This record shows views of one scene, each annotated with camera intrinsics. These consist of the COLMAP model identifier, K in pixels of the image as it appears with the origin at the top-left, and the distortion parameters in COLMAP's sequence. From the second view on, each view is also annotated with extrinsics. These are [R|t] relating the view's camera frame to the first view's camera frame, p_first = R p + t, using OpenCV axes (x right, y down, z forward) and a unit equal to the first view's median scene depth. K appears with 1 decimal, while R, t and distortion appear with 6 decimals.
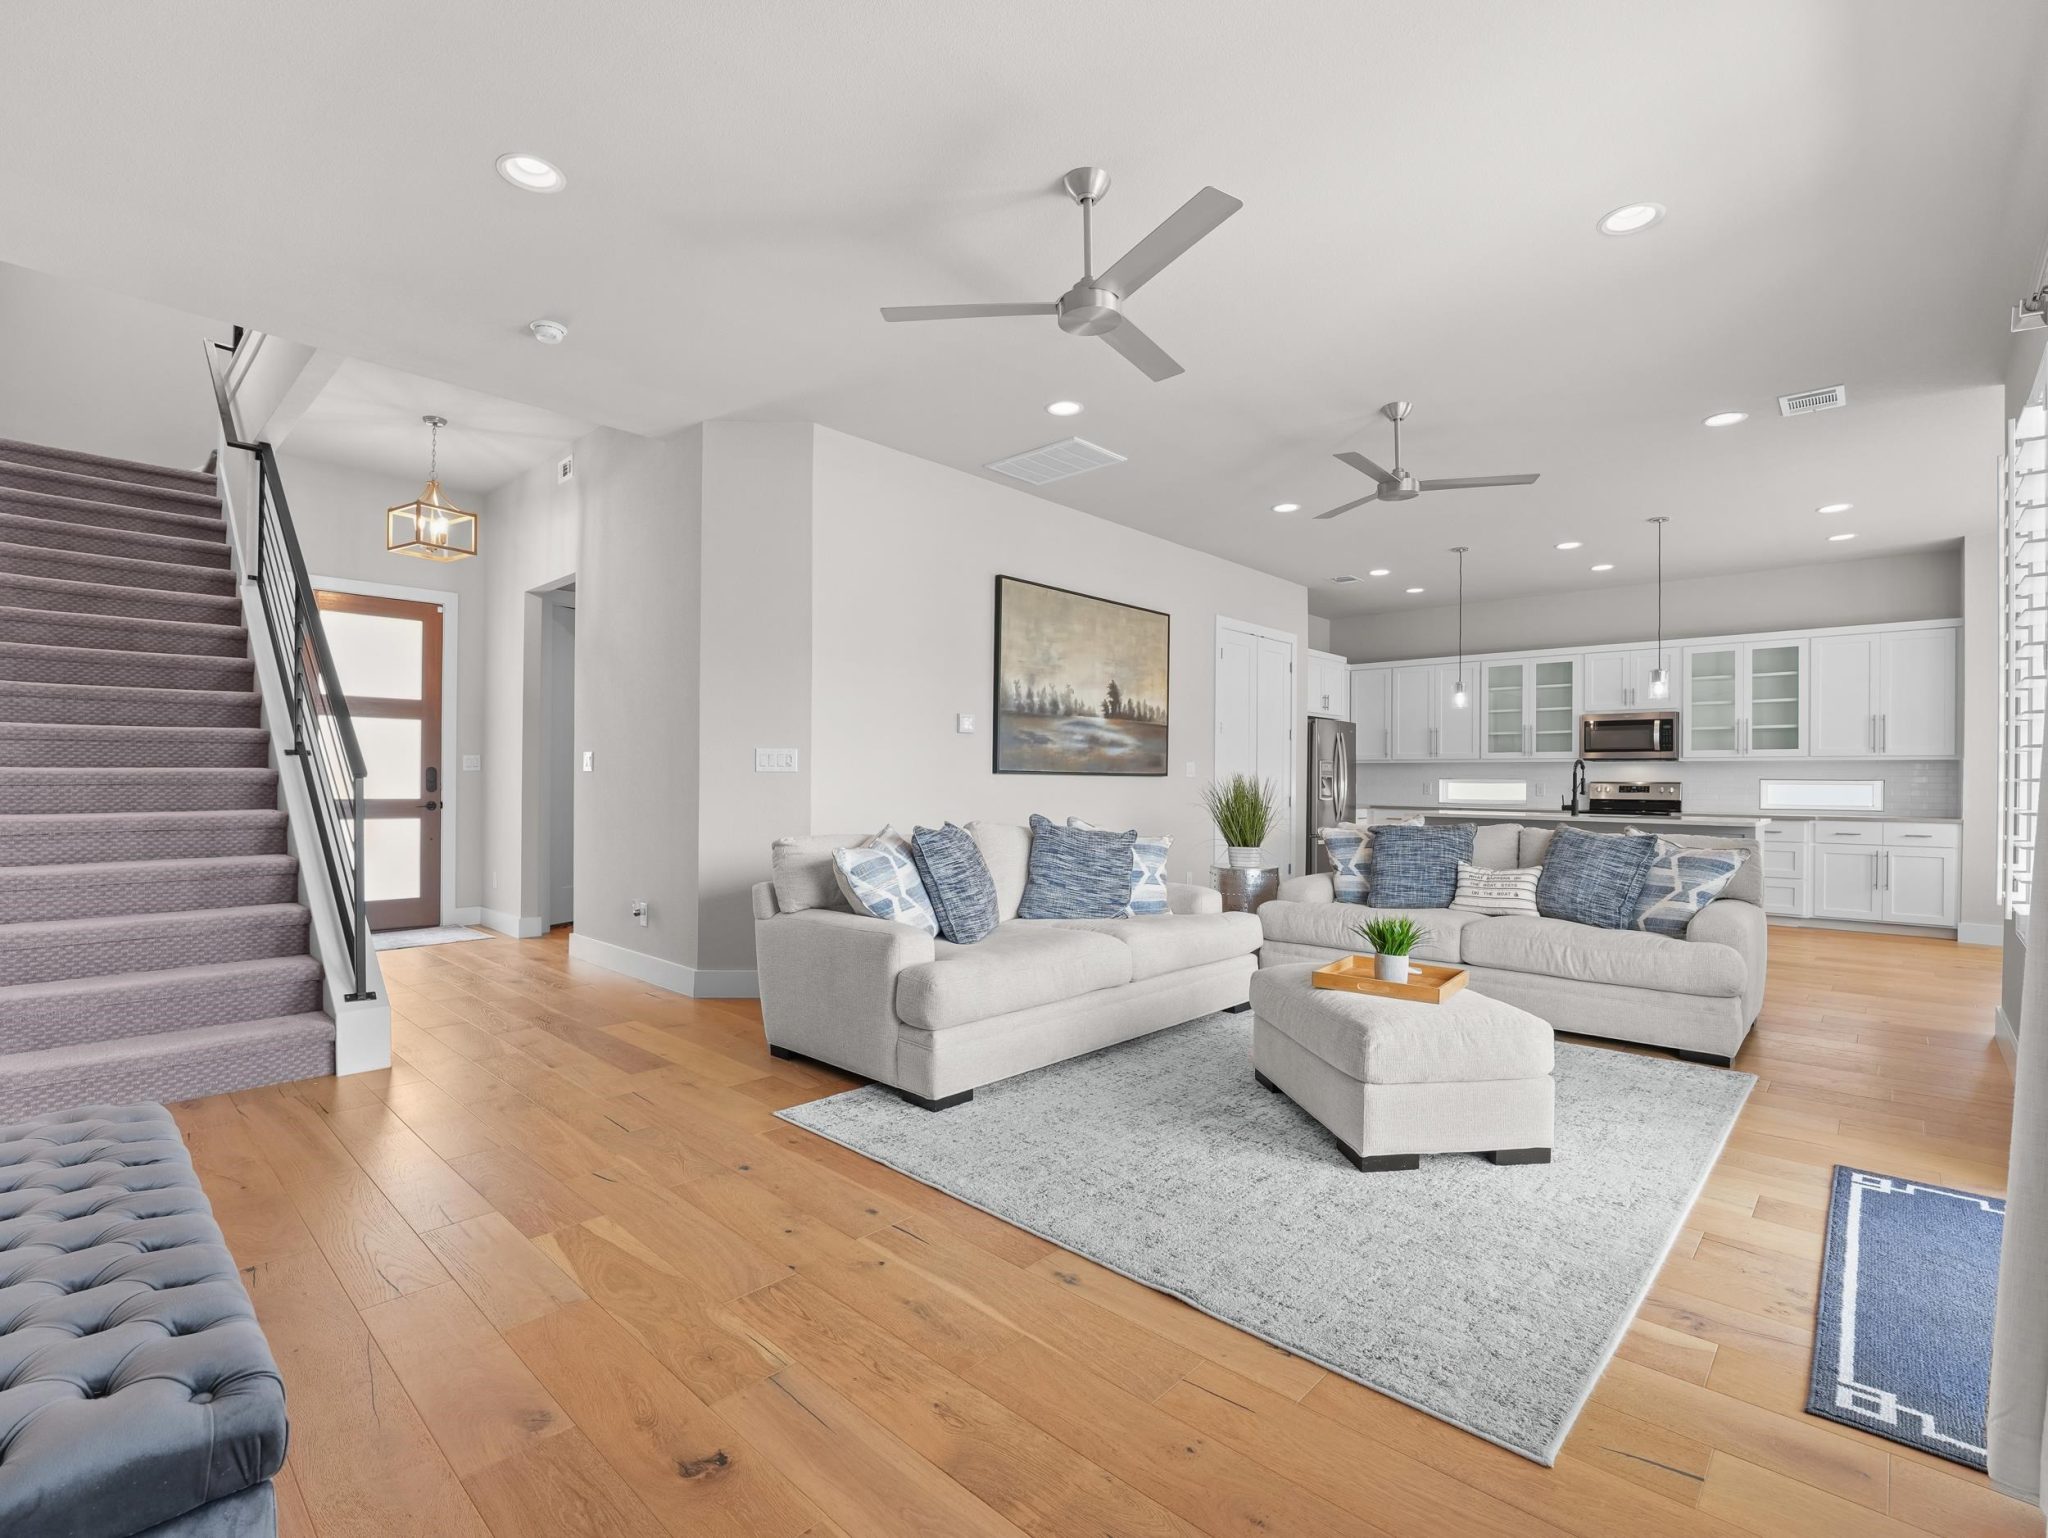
lens RADIAL K [[948.7, 0, 1032.2], [0, 948.7, 778.2], [0, 0, 1]] dist [-0.021029, -0.000073]
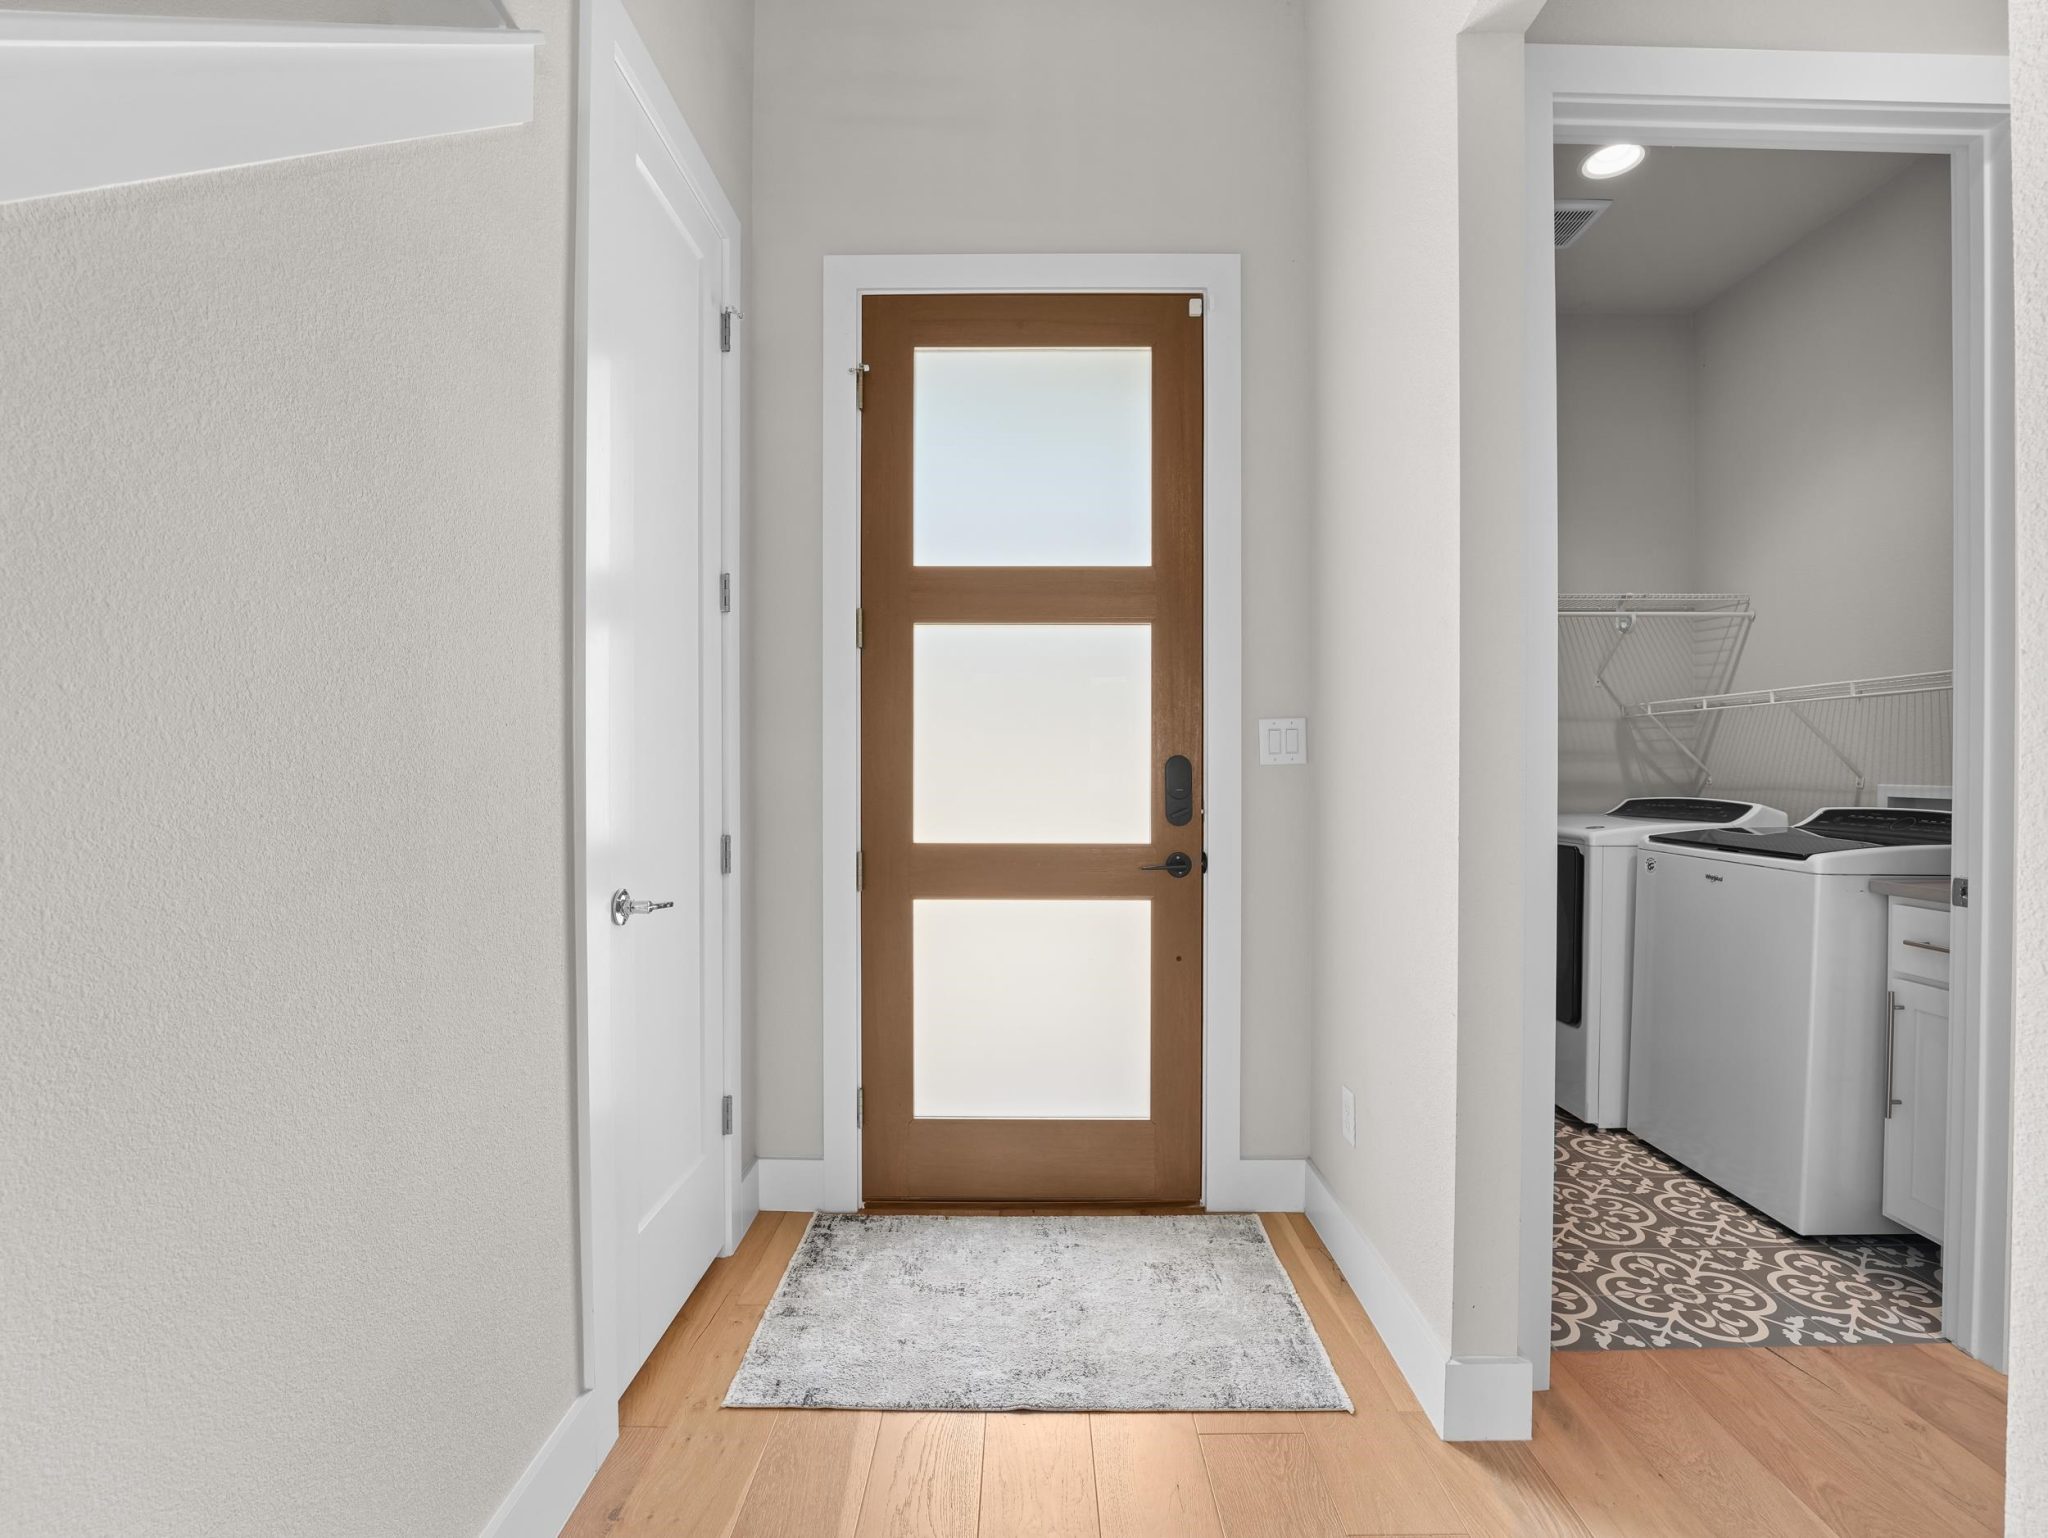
lens RADIAL K [[948.7, 0, 1032.2], [0, 948.7, 778.2], [0, 0, 1]] dist [-0.021029, -0.000073]
pose [[0.681130, -0.000771, -0.732162, -0.445540], [0.006612, 0.999965, 0.005098, -0.005784], [0.732133, -0.008313, 0.681111, 0.769741]]
